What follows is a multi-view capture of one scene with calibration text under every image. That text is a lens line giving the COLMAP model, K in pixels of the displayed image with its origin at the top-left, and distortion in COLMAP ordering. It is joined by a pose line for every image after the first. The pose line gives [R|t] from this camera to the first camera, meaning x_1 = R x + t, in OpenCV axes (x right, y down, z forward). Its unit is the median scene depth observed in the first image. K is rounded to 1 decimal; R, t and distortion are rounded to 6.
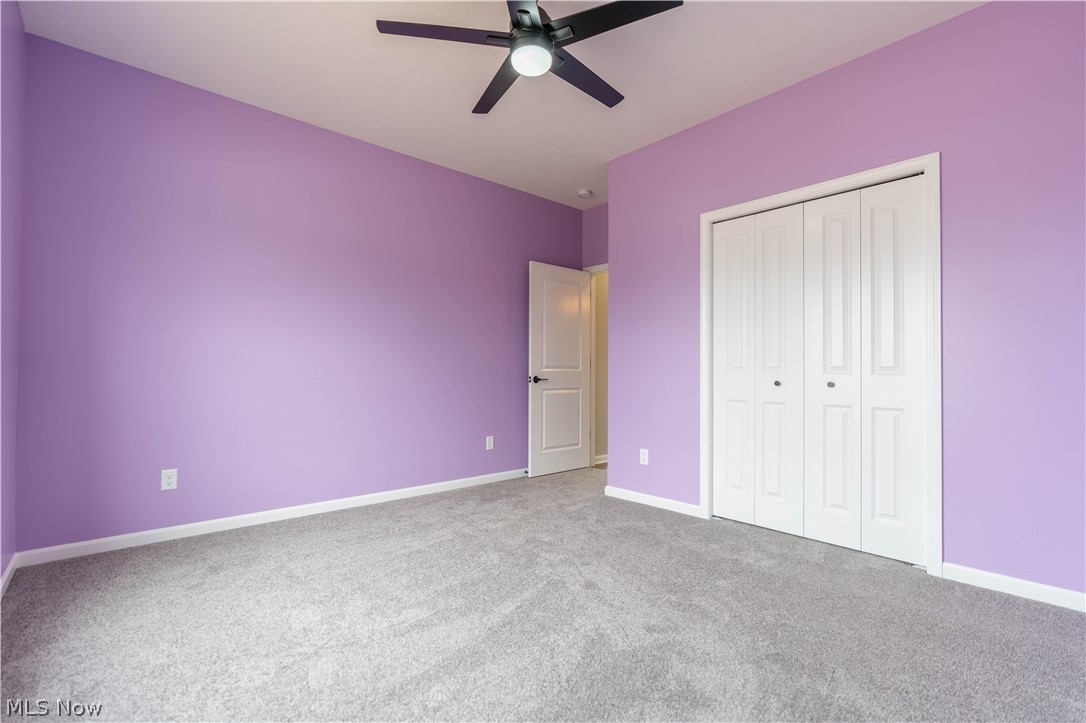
lens RADIAL K [[491.2, 0, 543.0], [0, 491.2, 361.5], [0, 0, 1]] dist [-0.005685, 0.001311]
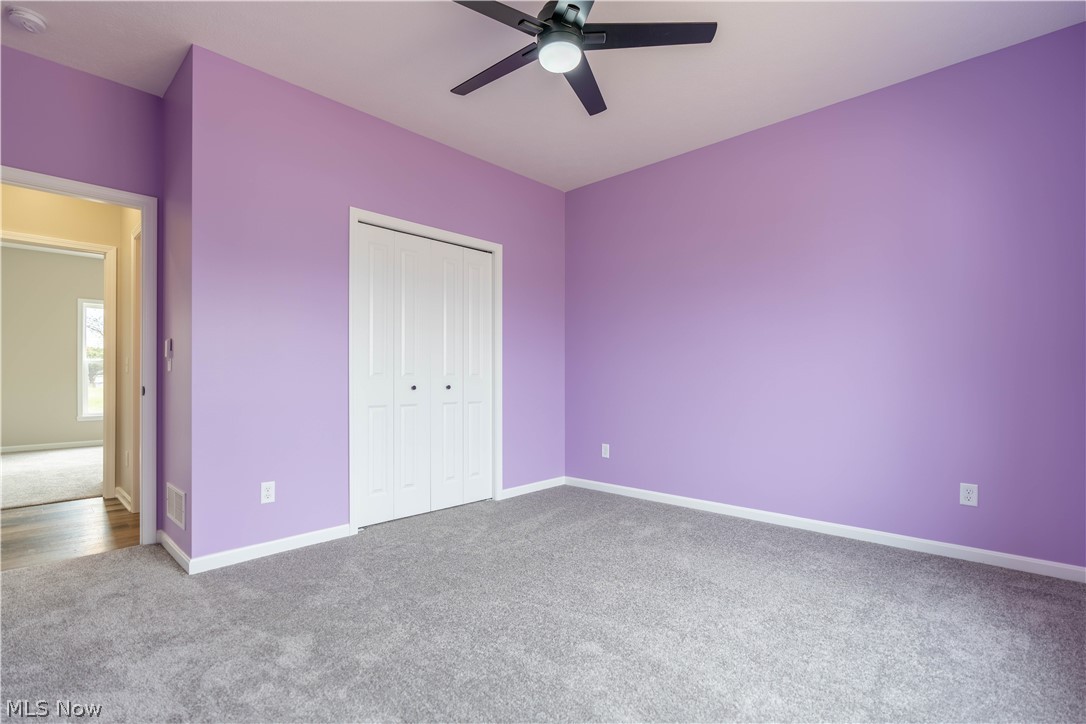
lens RADIAL K [[500.7, 0, 544.1], [0, 500.7, 366.7], [0, 0, 1]] dist [-0.003333, 0.000119]
pose [[-0.084481, 0.017895, 0.996264, -0.665426], [-0.019234, 0.999623, -0.019587, 0.012290], [-0.996239, -0.020817, -0.084105, 0.737364]]
